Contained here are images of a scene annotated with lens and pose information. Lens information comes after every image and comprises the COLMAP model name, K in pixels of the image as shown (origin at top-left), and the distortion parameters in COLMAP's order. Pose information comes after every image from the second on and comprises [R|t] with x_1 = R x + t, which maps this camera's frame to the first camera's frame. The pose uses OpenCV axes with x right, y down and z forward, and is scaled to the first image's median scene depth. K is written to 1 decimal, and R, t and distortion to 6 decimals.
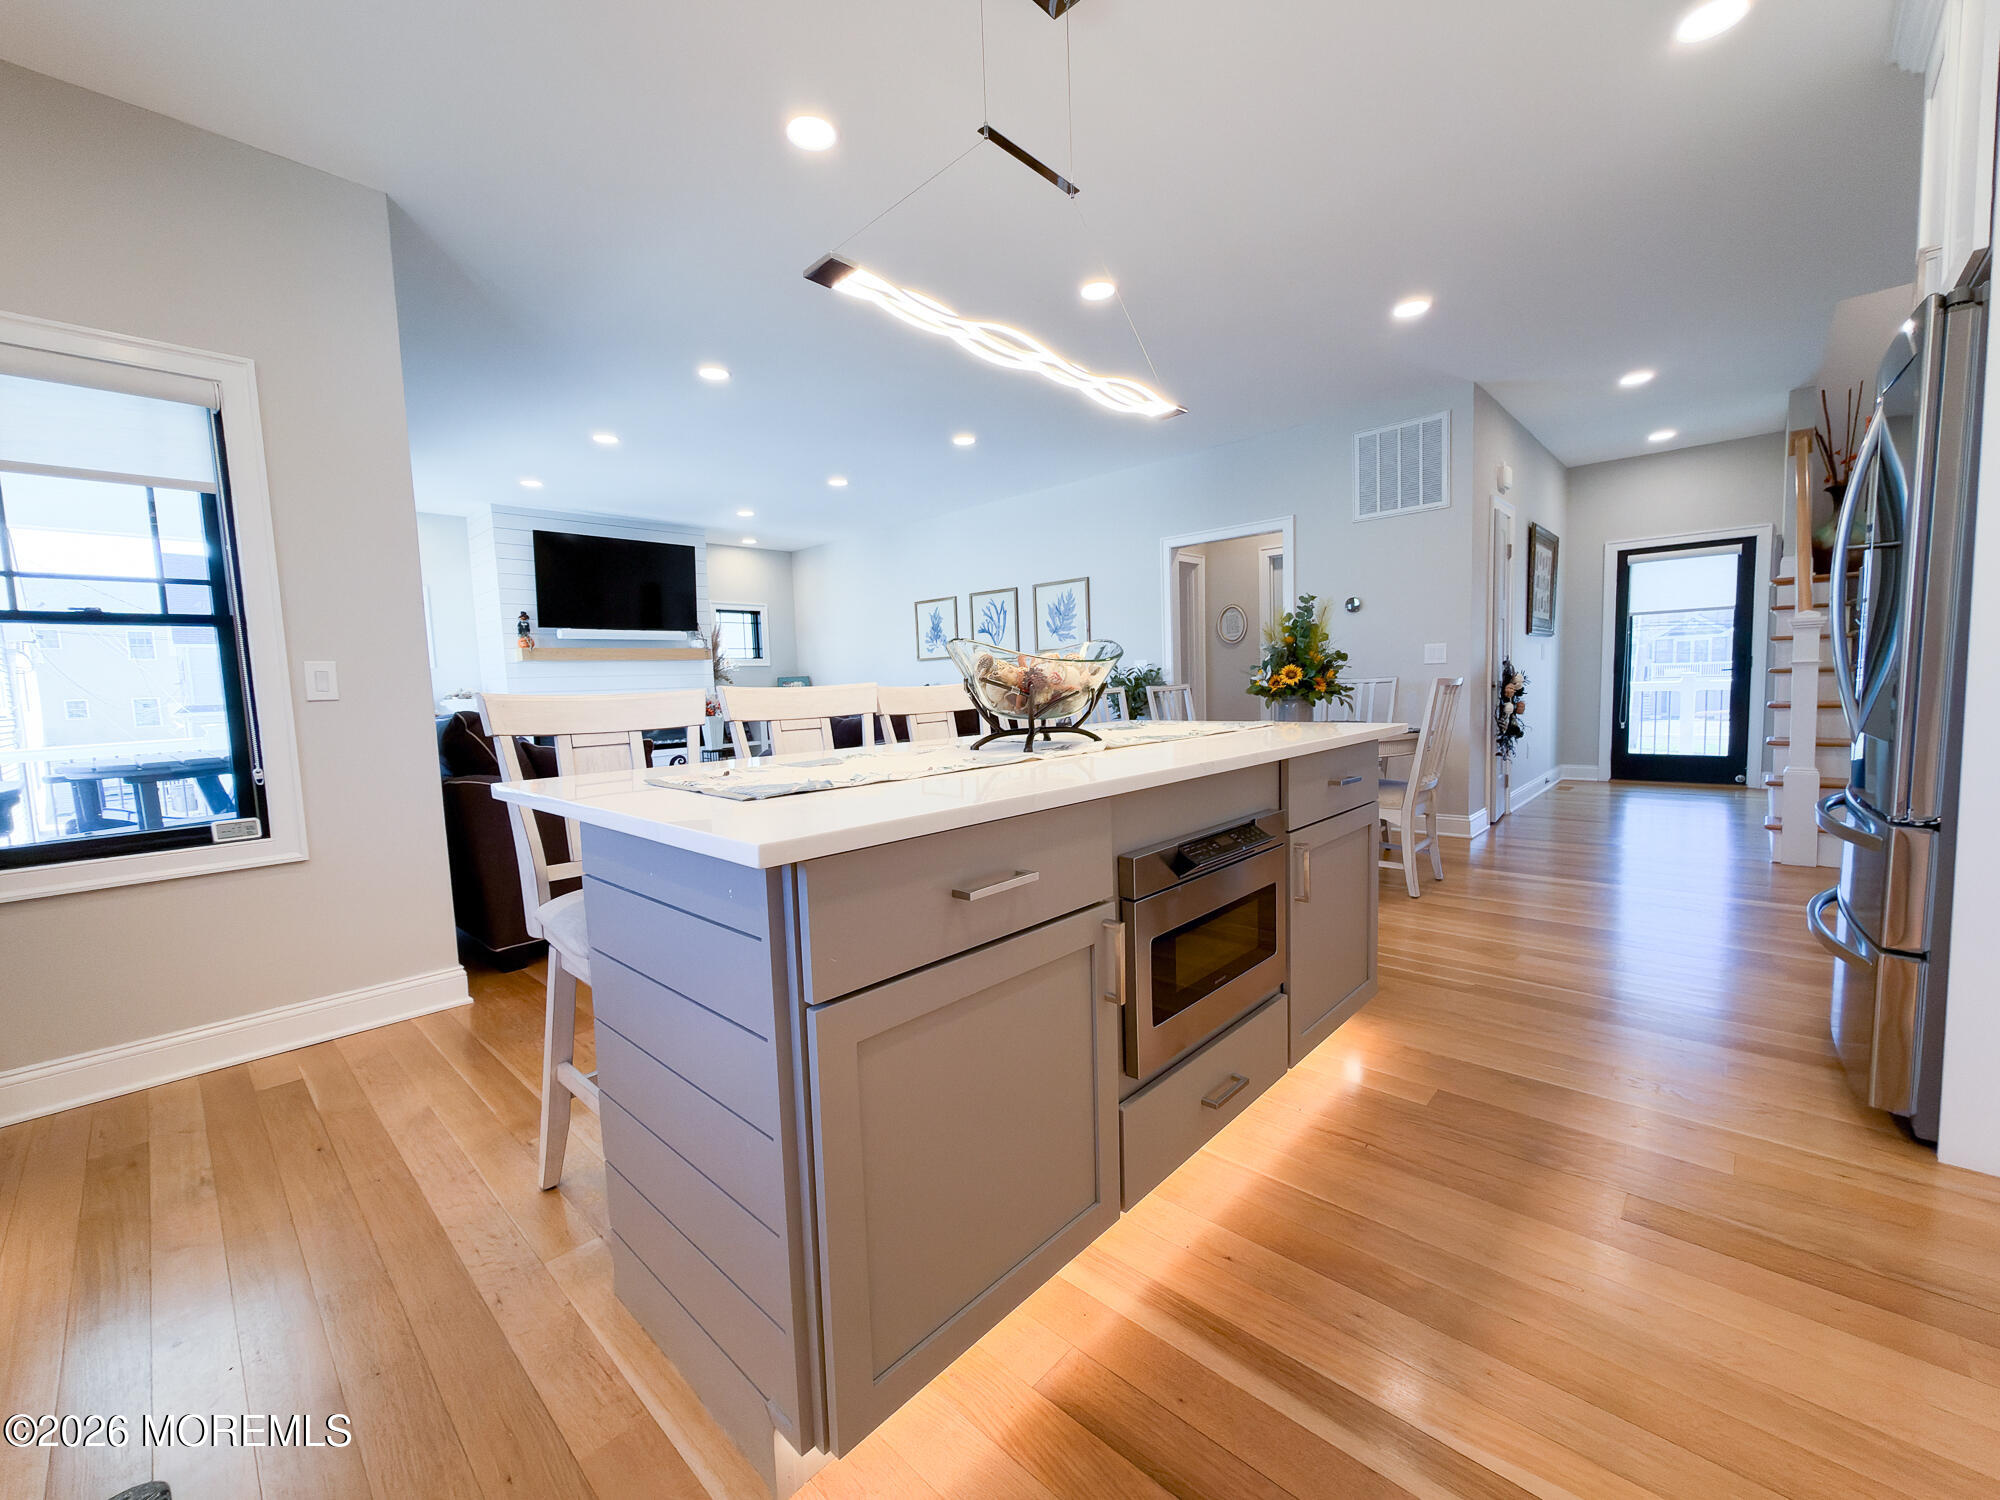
lens RADIAL K [[802.0, 0, 1005.4], [0, 802.0, 749.8], [0, 0, 1]] dist [0.000519, 0.000001]
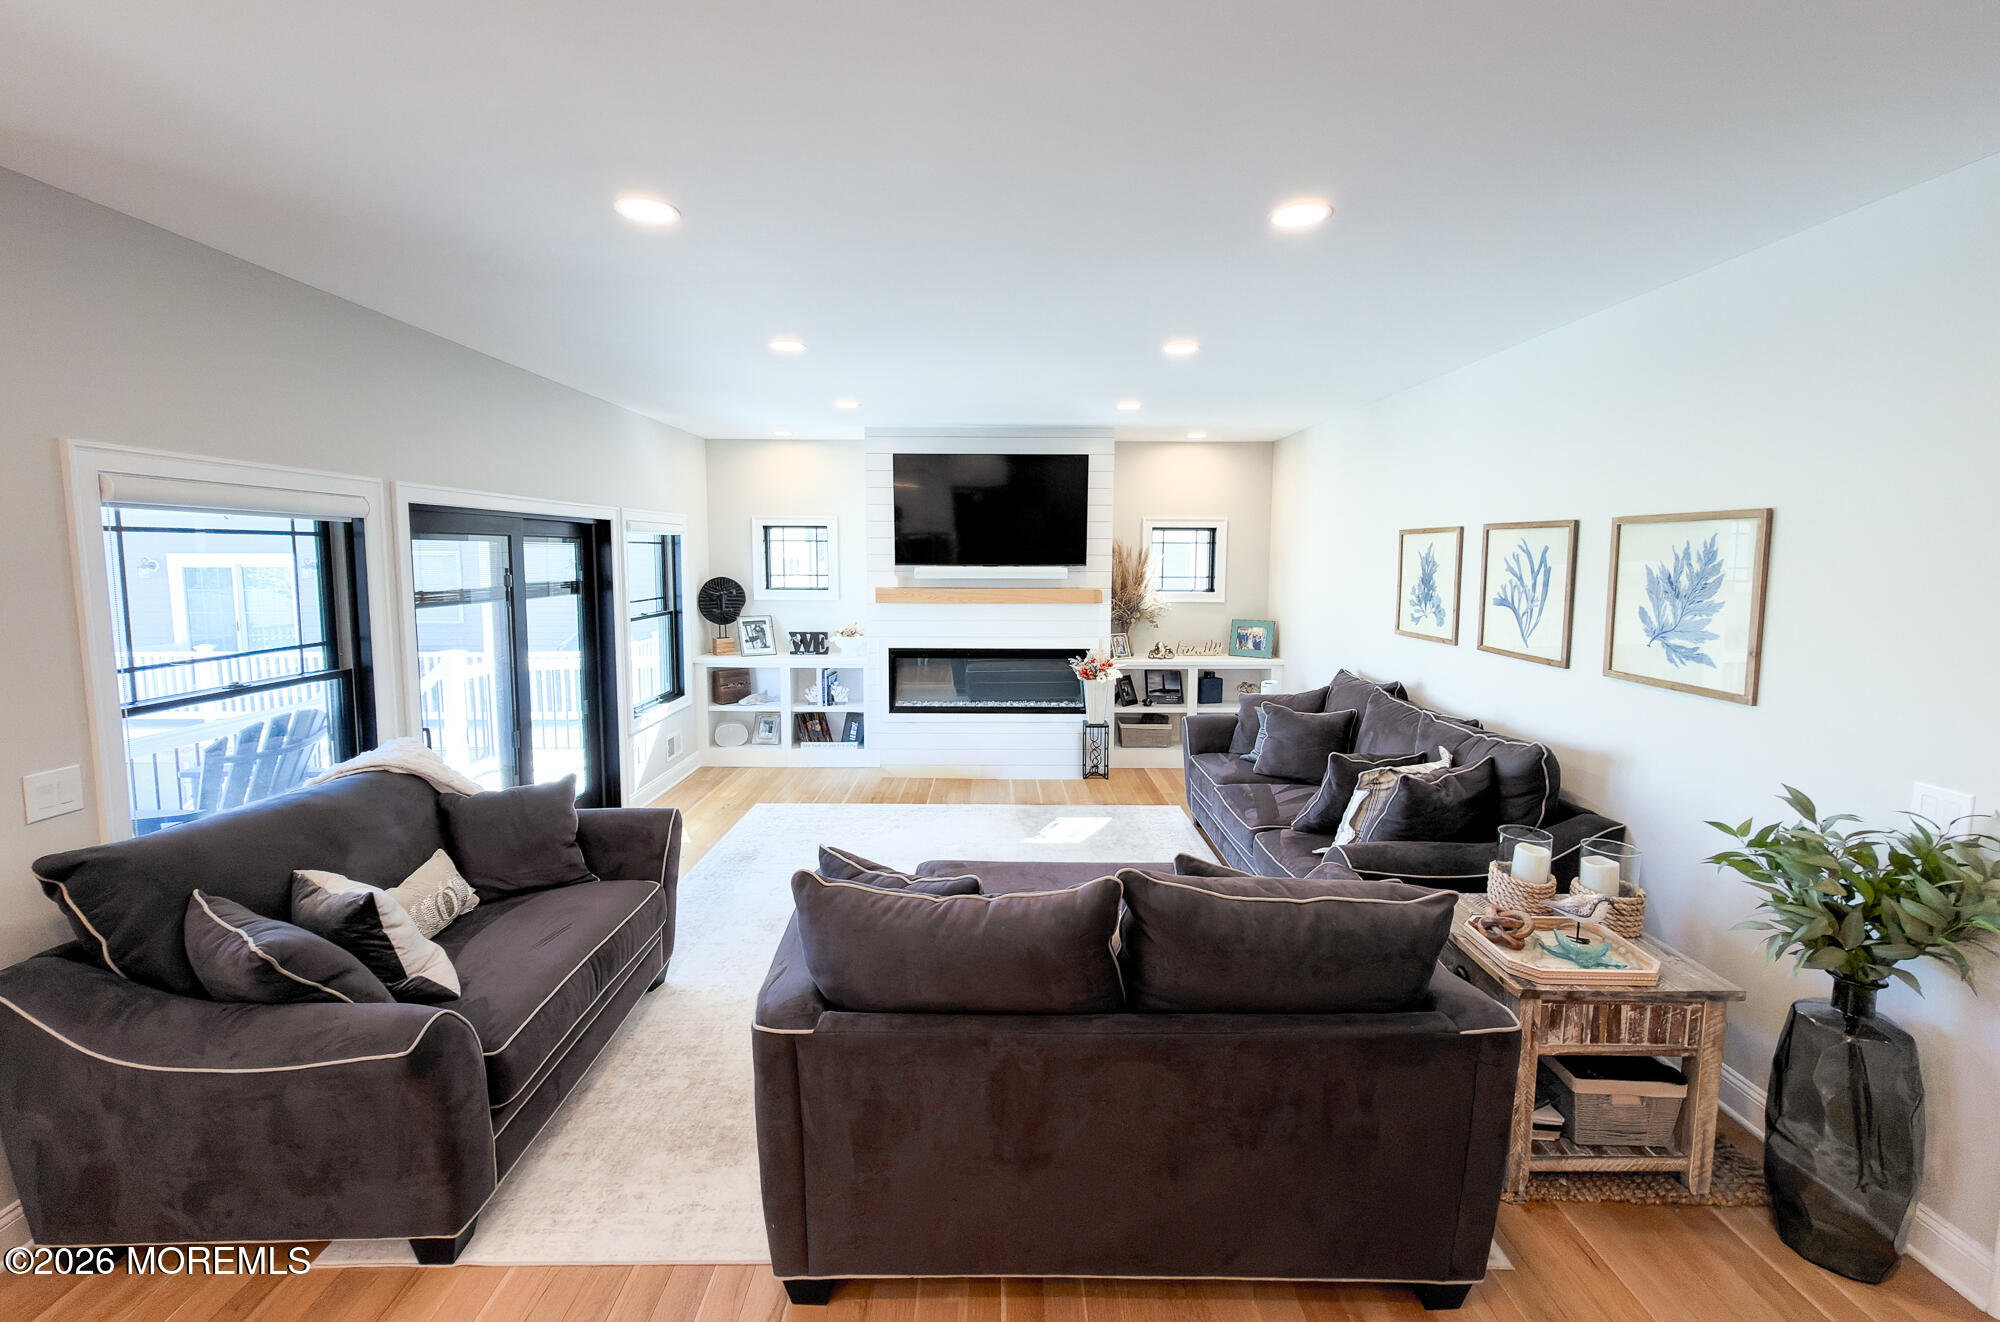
lens RADIAL K [[799.2, 0, 1004.9], [0, 799.2, 616.6], [0, 0, 1]] dist [-0.001784, 0.000542]
pose [[0.683630, 0.097518, -0.723284, 0.112652], [-0.090040, 0.994731, 0.049013, -0.130948], [0.724253, 0.031617, 0.688809, 0.429463]]
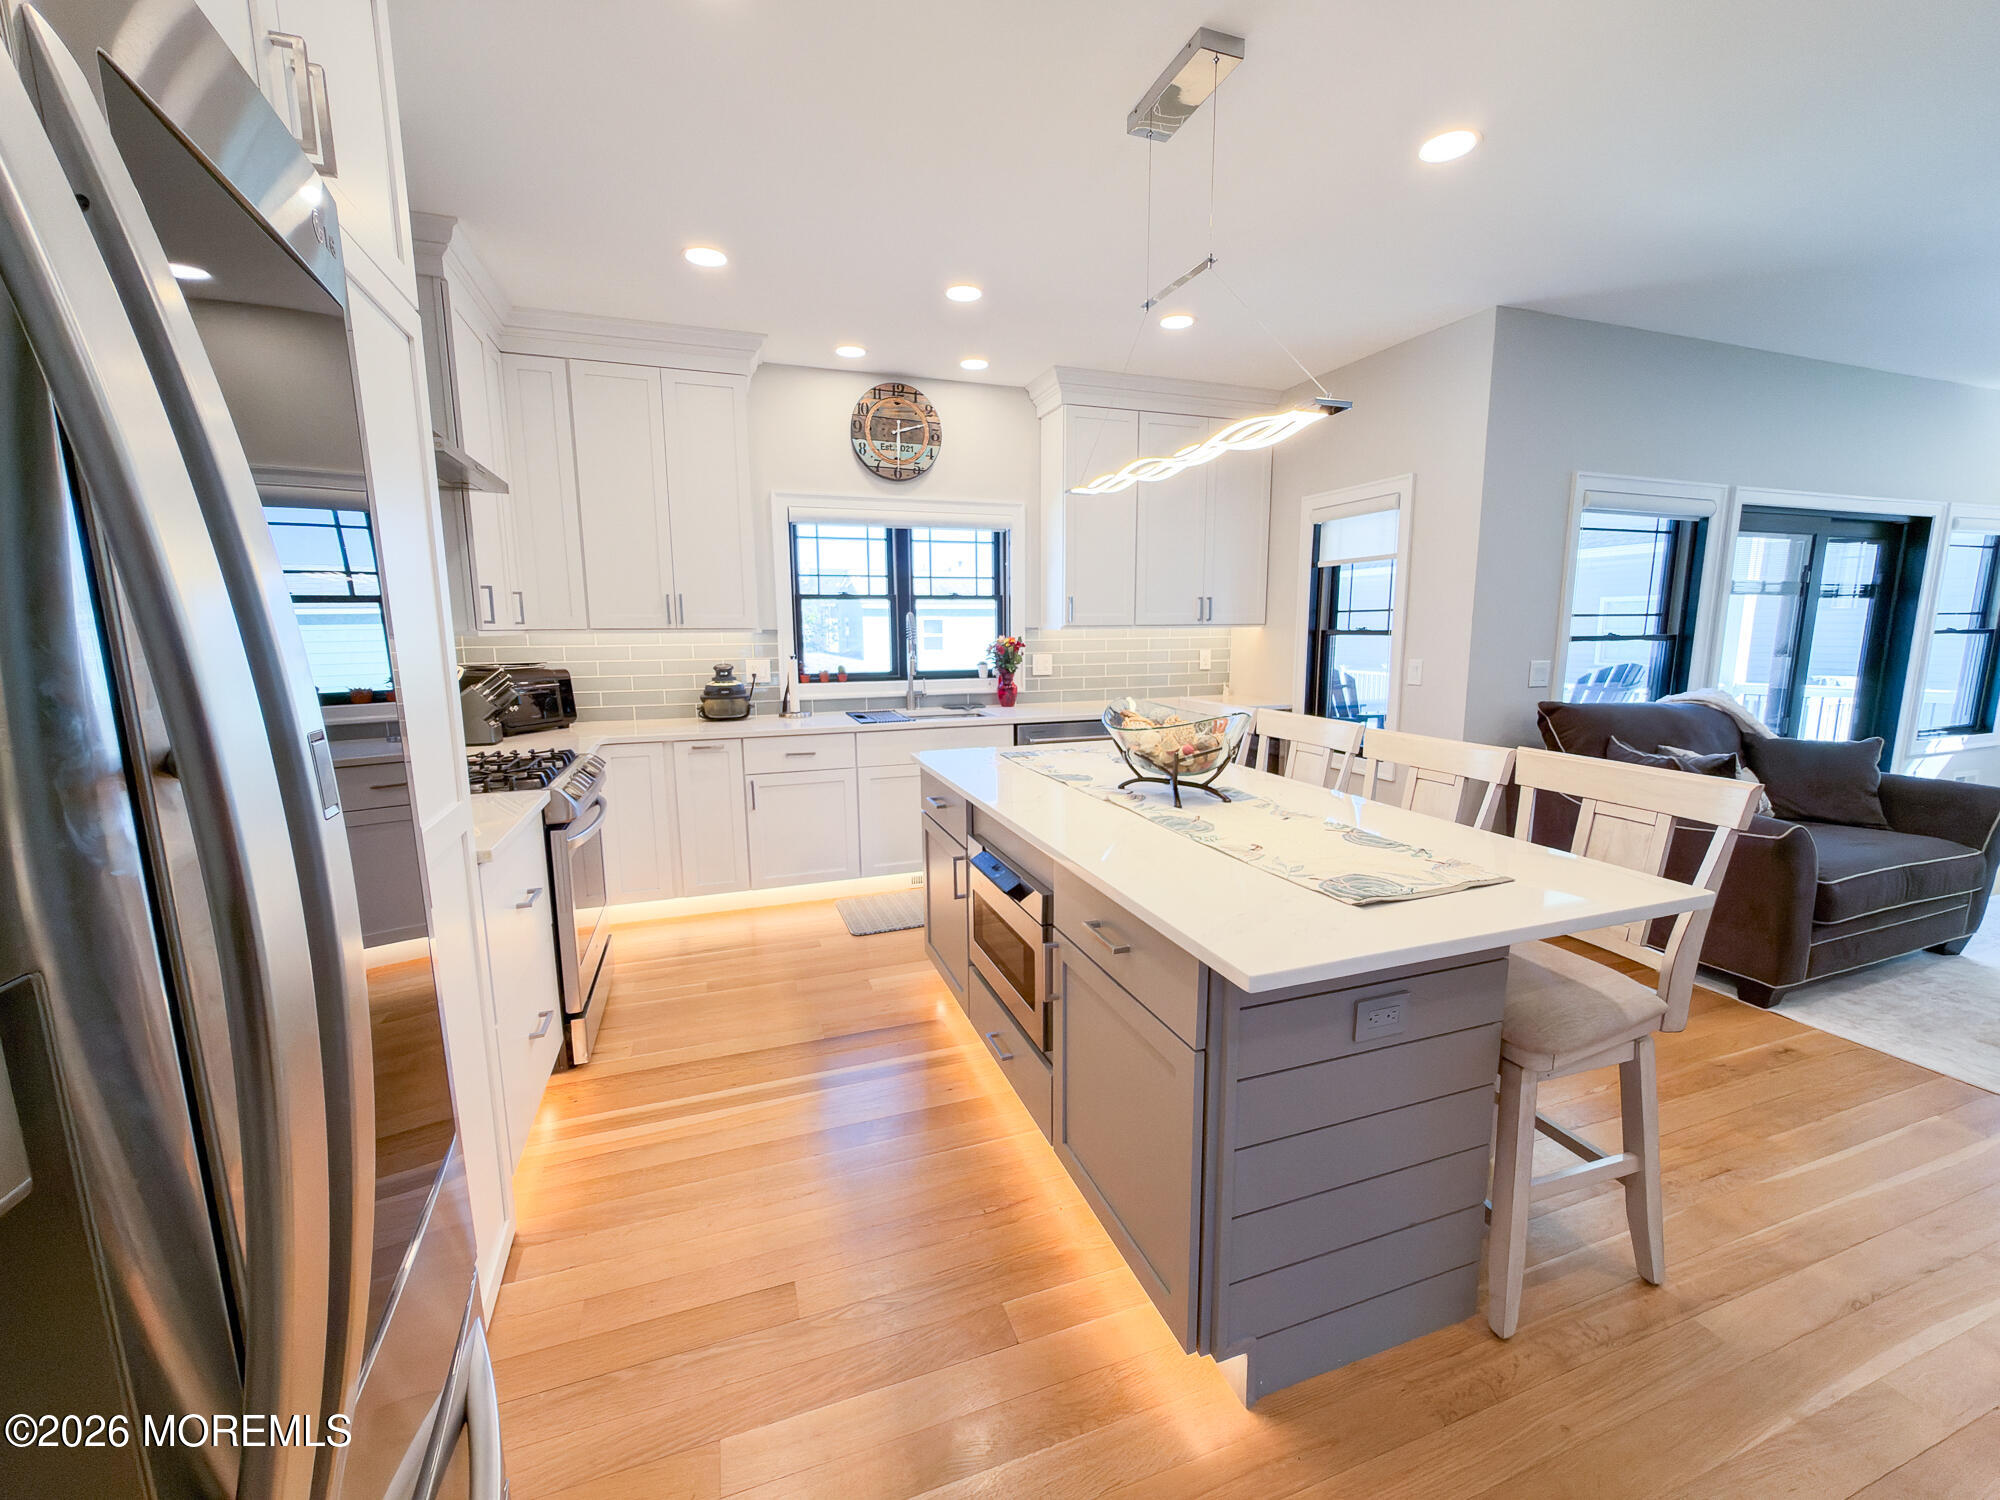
lens RADIAL K [[802.0, 0, 1005.7], [0, 802.0, 748.2], [0, 0, 1]] dist [0.000519, 0.000001]
pose [[-0.461088, 0.182348, -0.868417, 0.285674], [-0.056761, 0.970593, 0.233940, -0.082292], [0.885537, 0.157159, -0.437178, 0.319051]]
